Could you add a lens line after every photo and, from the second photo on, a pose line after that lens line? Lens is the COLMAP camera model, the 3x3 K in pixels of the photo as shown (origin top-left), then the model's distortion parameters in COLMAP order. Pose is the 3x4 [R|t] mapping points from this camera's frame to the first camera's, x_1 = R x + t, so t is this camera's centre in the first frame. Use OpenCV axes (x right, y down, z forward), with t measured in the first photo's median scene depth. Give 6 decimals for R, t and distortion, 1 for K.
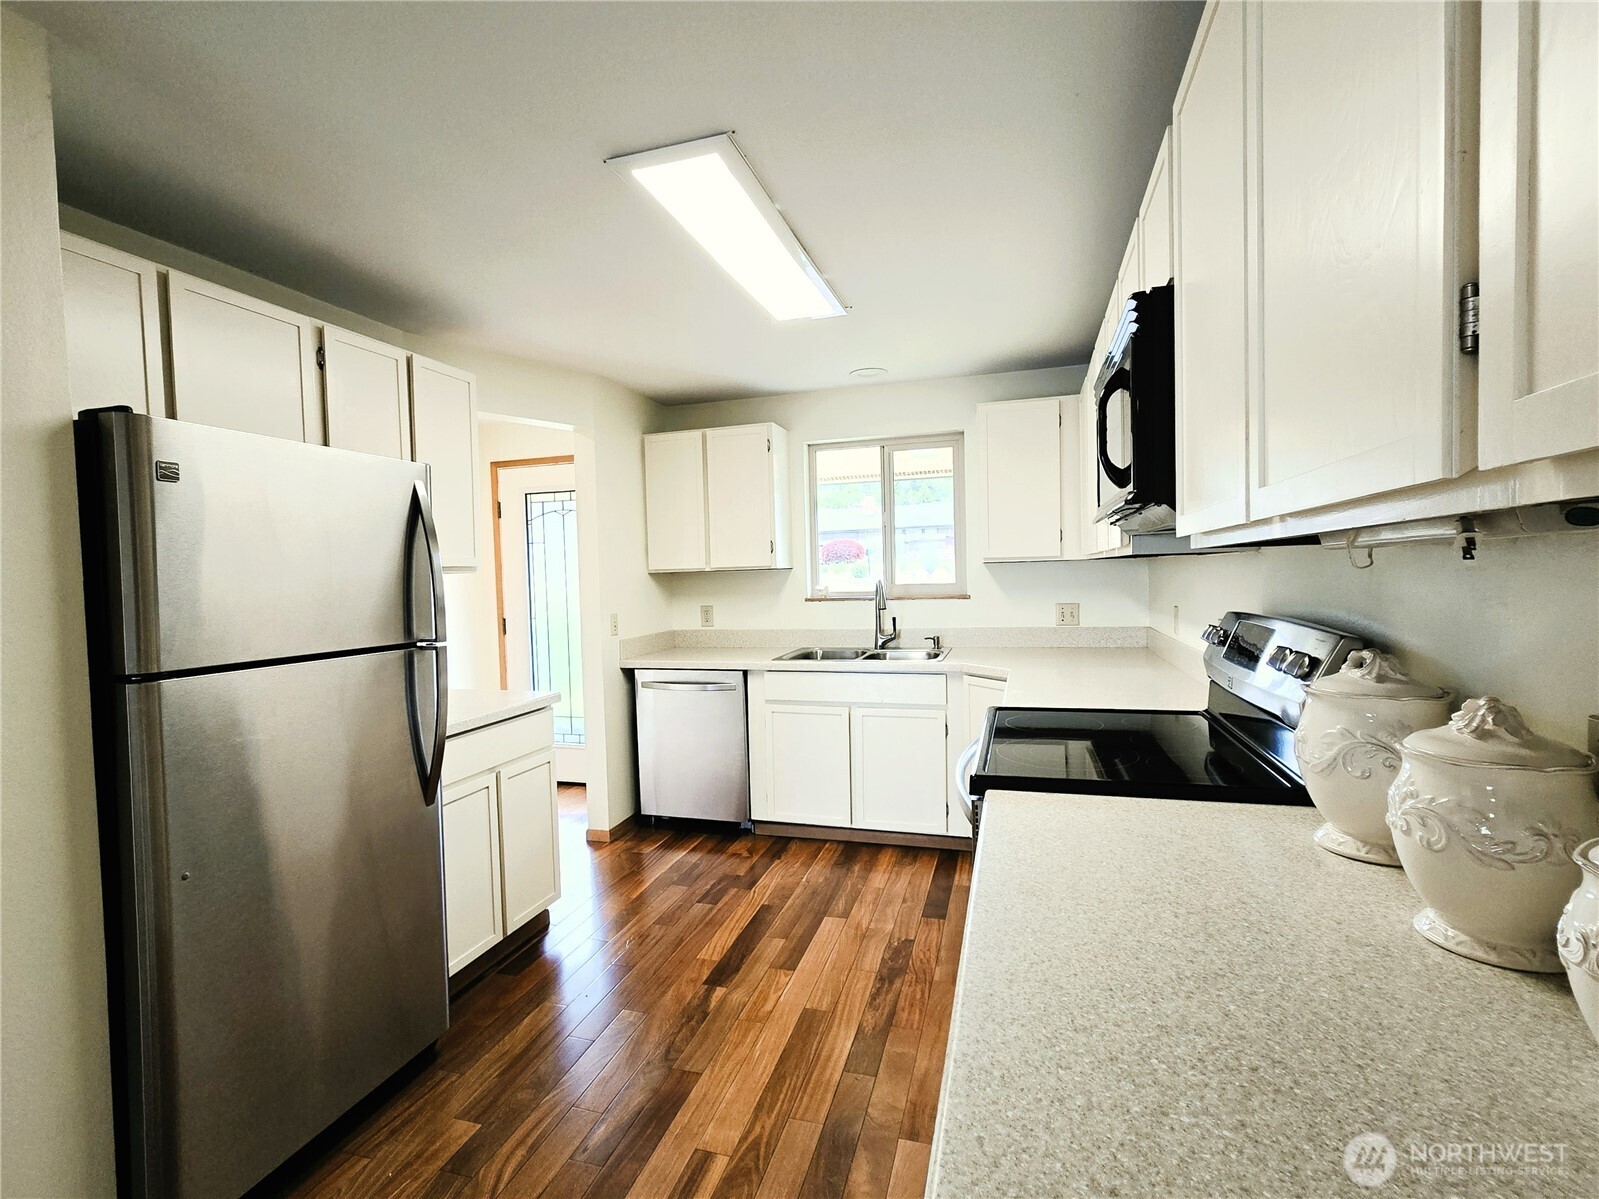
lens RADIAL K [[747.5, 0, 799.5], [0, 747.5, 599.5], [0, 0, 1]] dist [0.000030, -0.000083]
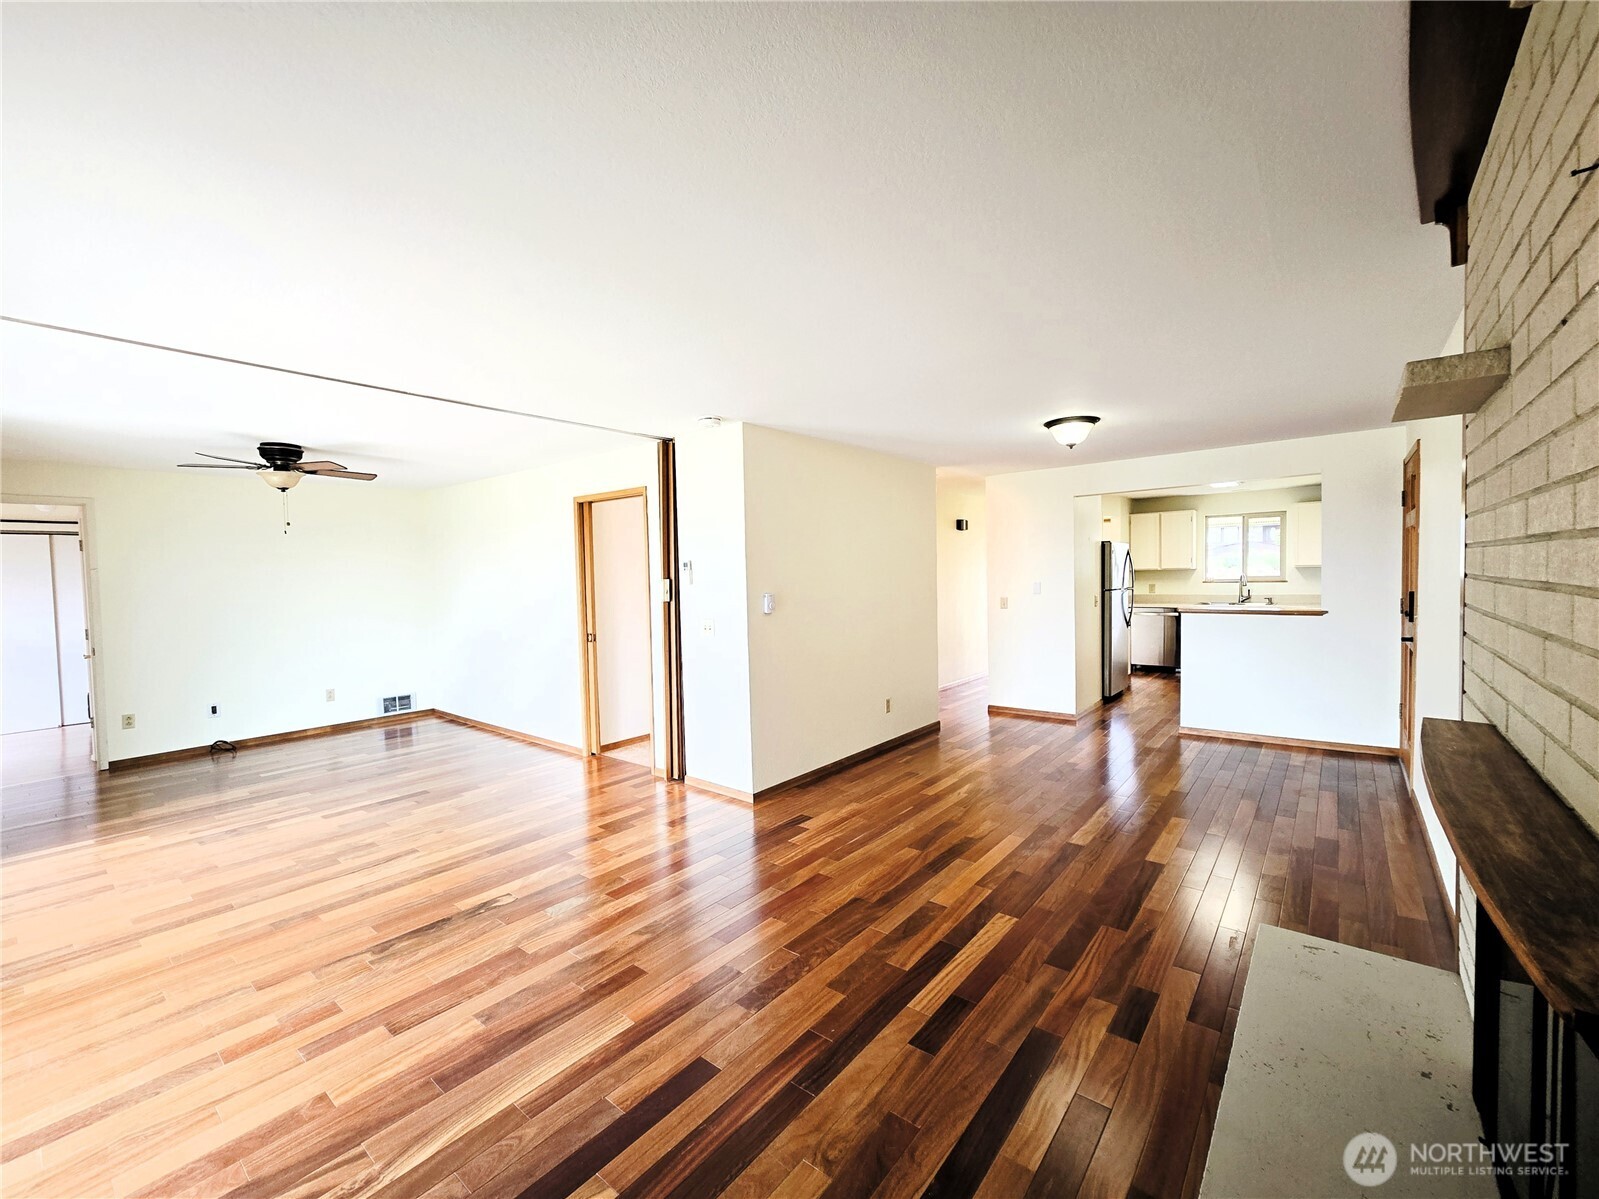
lens RADIAL K [[639.3, 0, 799.5], [0, 639.3, 599.5], [0, 0, 1]] dist [0.000464, 0.000025]
pose [[0.916203, 0.022782, -0.400066, -0.425235], [-0.019077, 0.999730, 0.013239, 0.064130], [0.400259, -0.004498, 0.916391, -1.661340]]
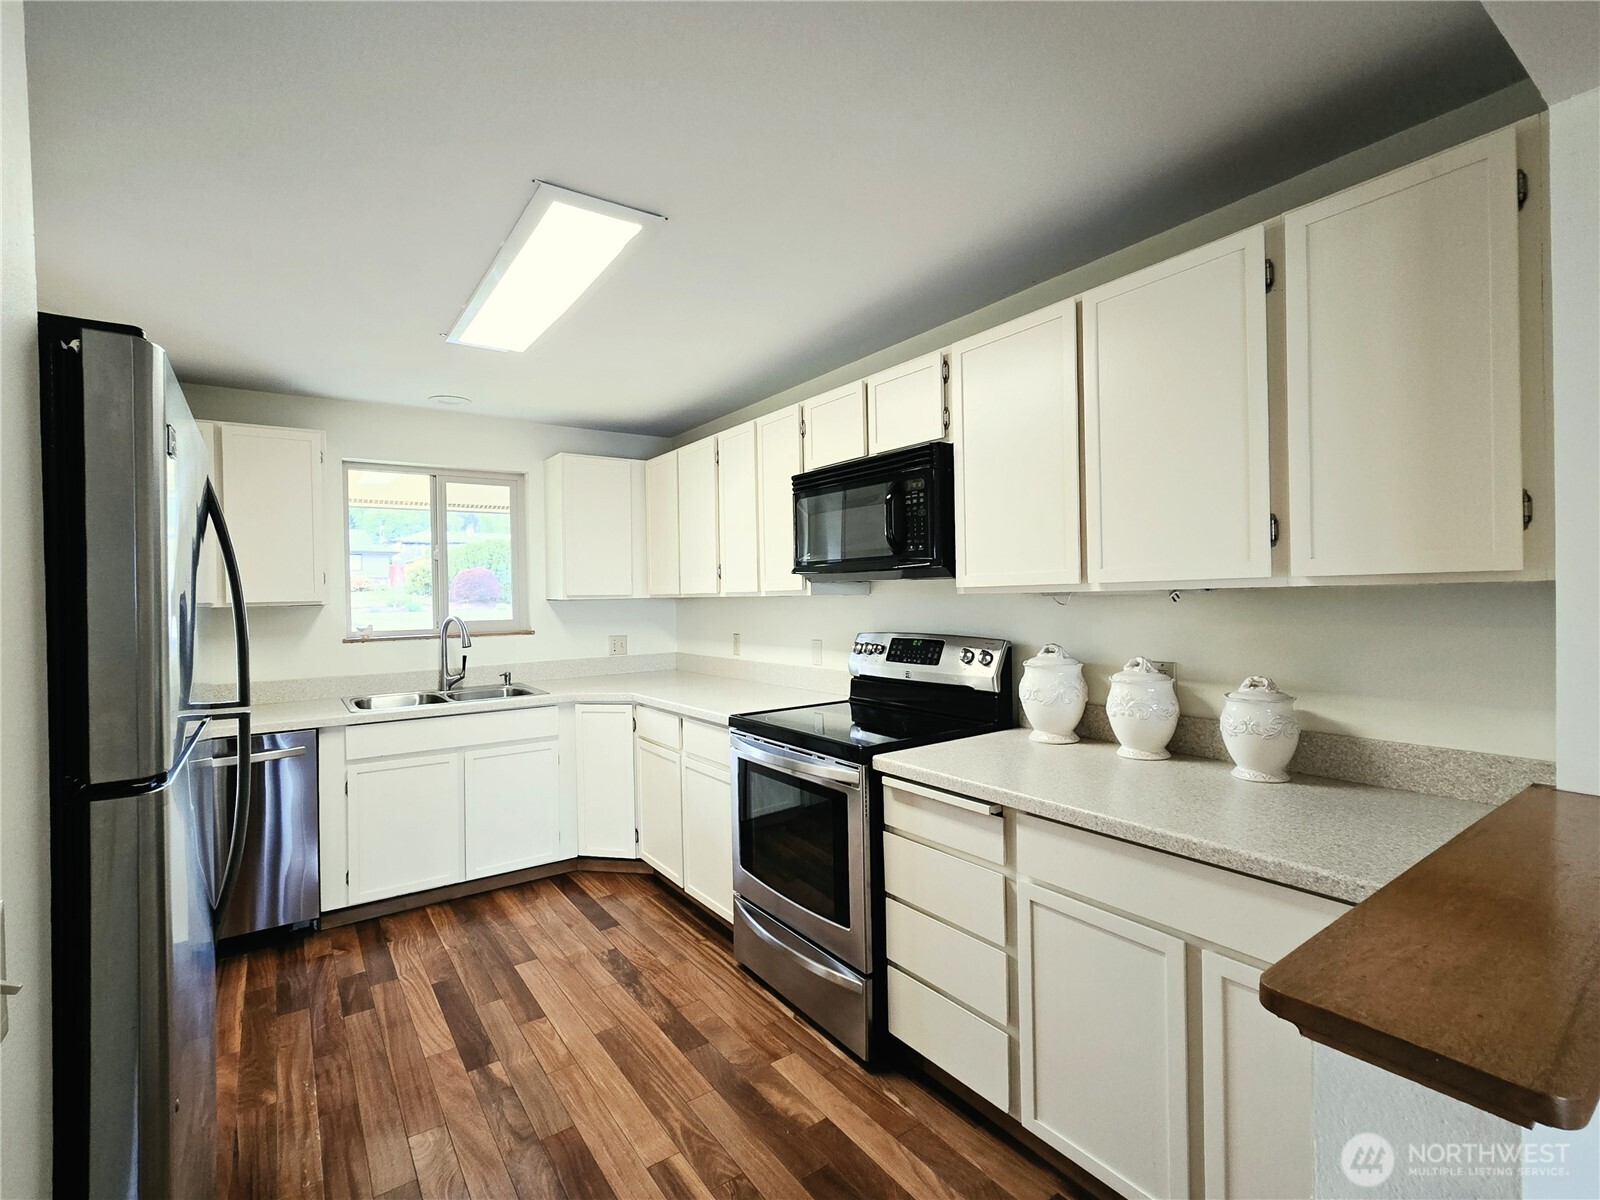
lens RADIAL K [[734.7, 0, 800.0], [0, 734.7, 600.0], [0, 0, 1]] dist [0.004293, 0.000453]
pose [[0.614461, 0.010160, 0.788881, -0.401363], [0.029347, 0.998931, -0.035724, -0.001212], [-0.788401, 0.045102, 0.613506, 0.087928]]
